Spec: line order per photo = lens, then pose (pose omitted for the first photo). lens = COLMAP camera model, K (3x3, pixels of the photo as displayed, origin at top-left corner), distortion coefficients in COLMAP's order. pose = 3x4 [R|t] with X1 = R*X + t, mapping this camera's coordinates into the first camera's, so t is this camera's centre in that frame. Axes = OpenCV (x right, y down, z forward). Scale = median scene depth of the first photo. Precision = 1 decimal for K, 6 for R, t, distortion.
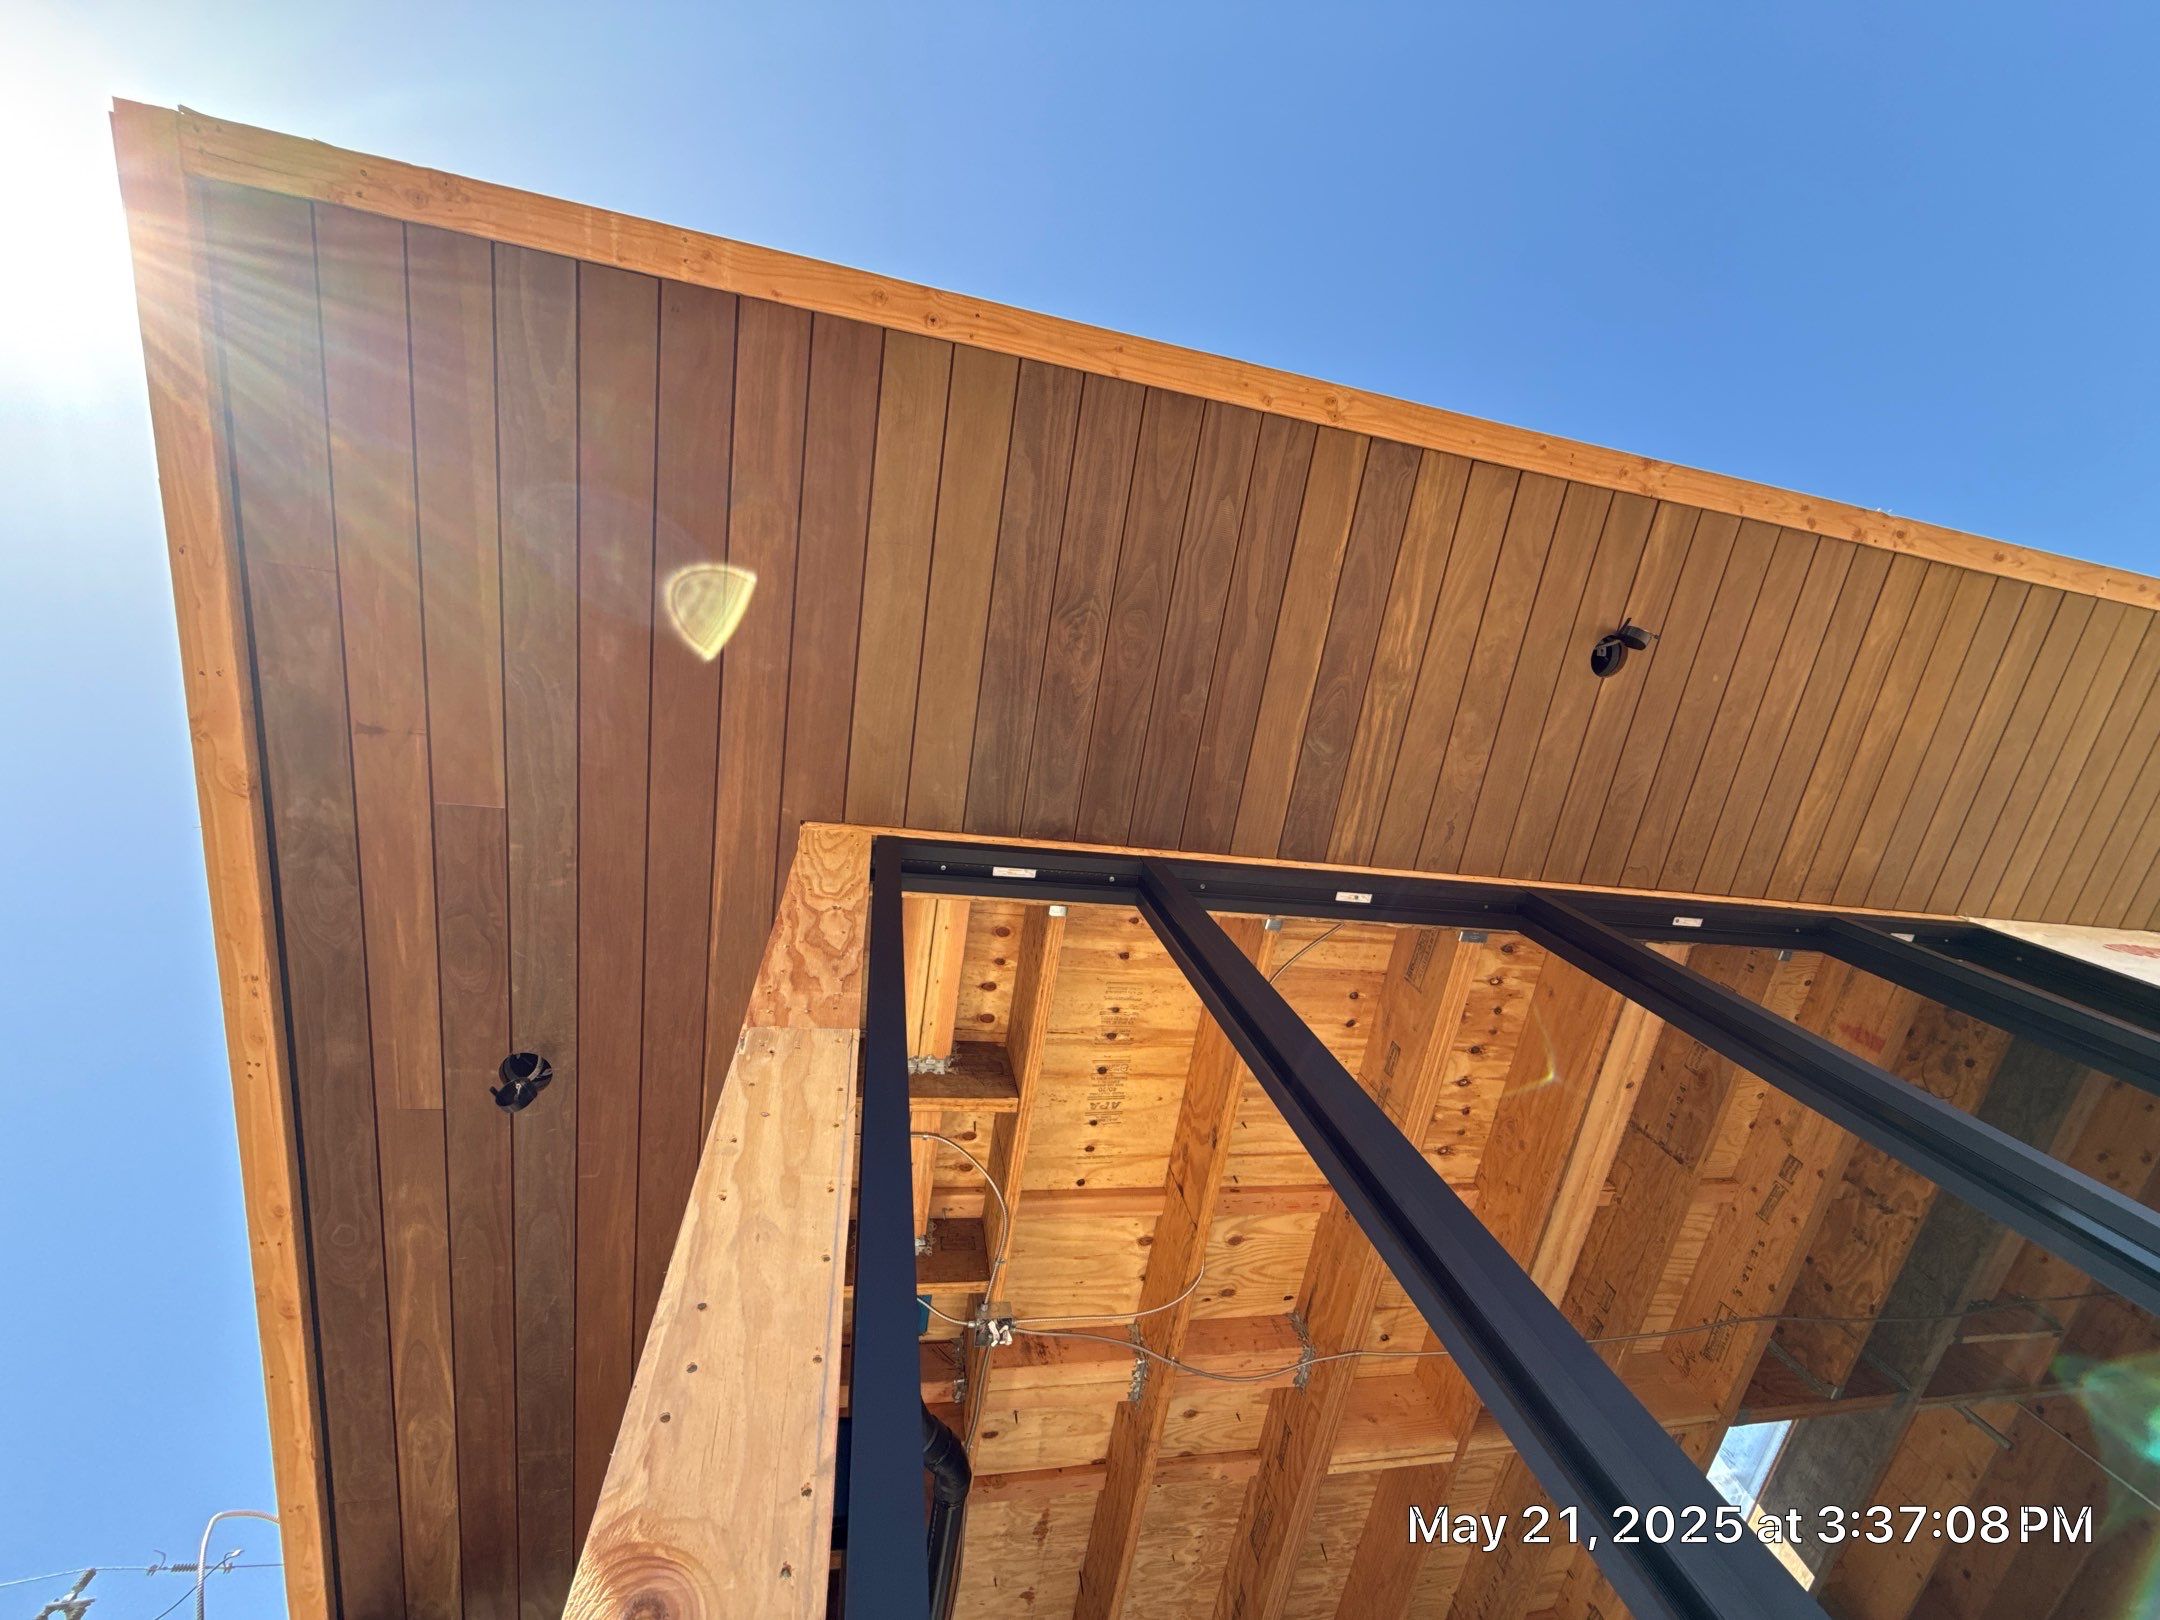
lens RADIAL K [[852.2, 0, 1082.5], [0, 852.2, 809.7], [0, 0, 1]] dist [0.001027, -0.000715]
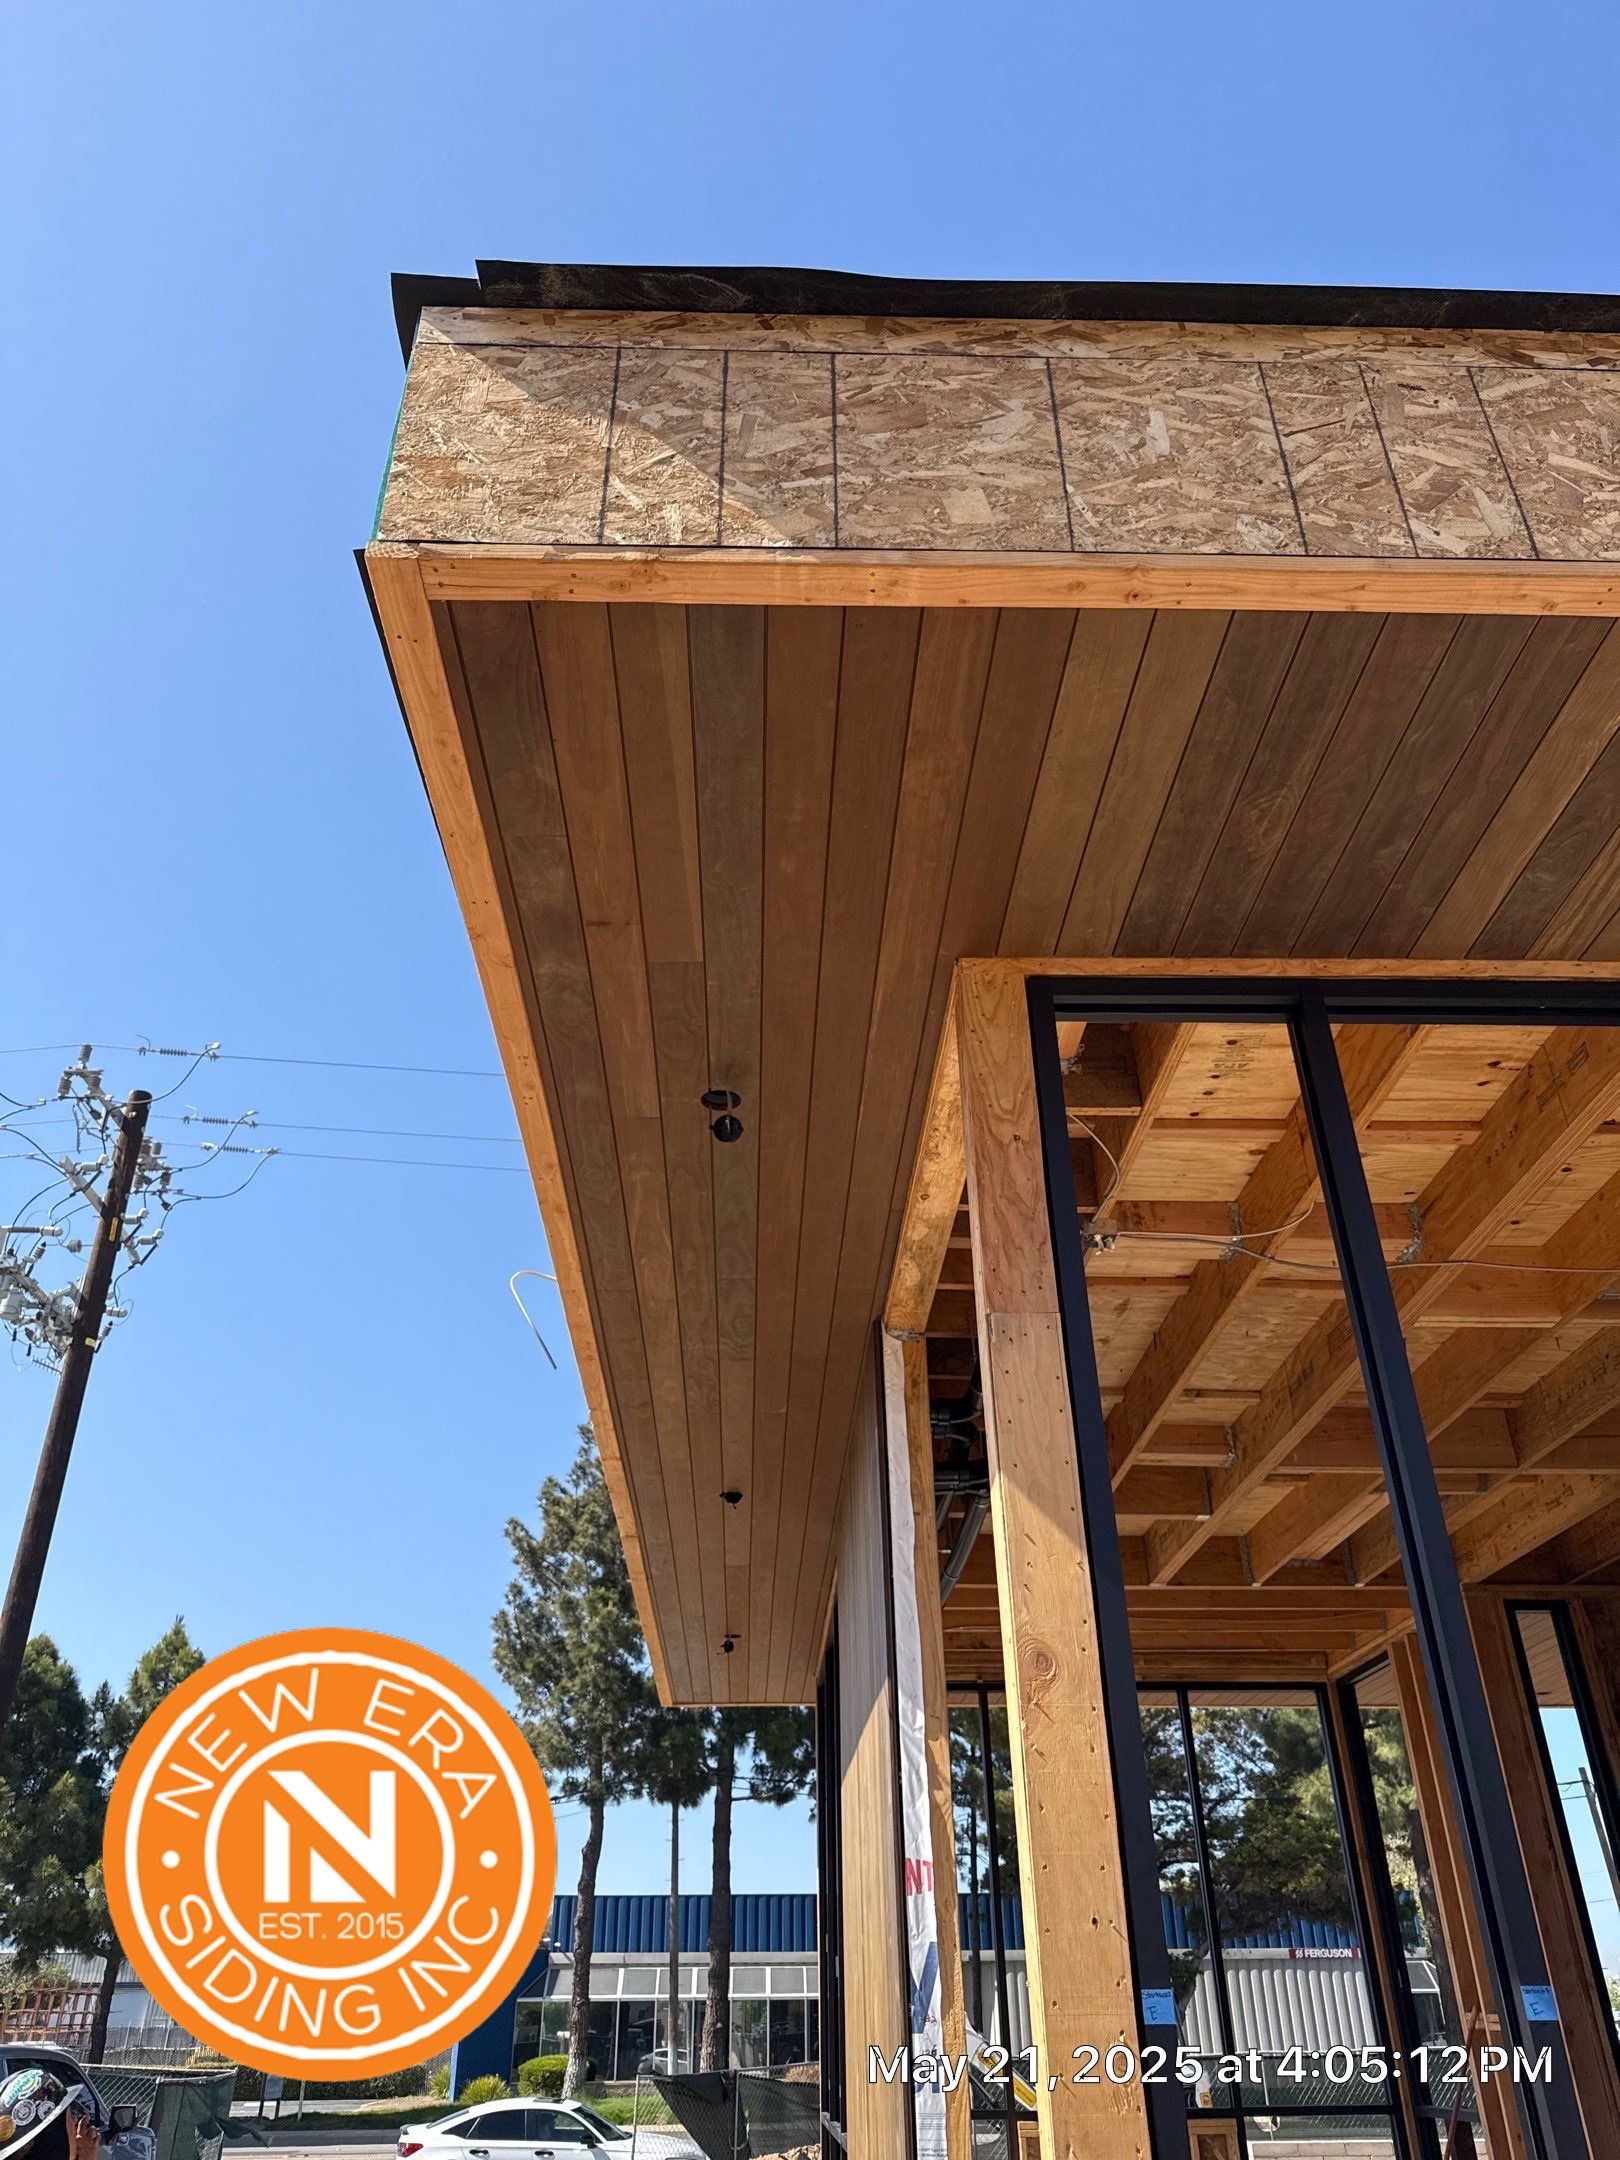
lens RADIAL K [[1534.6, 0, 803.2], [0, 1534.6, 1080.9], [0, 0, 1]] dist [0.085605, -0.004012]
pose [[0.971848, 0.111811, -0.207389, -0.107520], [0.058779, 0.737333, 0.672968, -1.147307], [0.228160, -0.666212, 0.710003, -0.467451]]
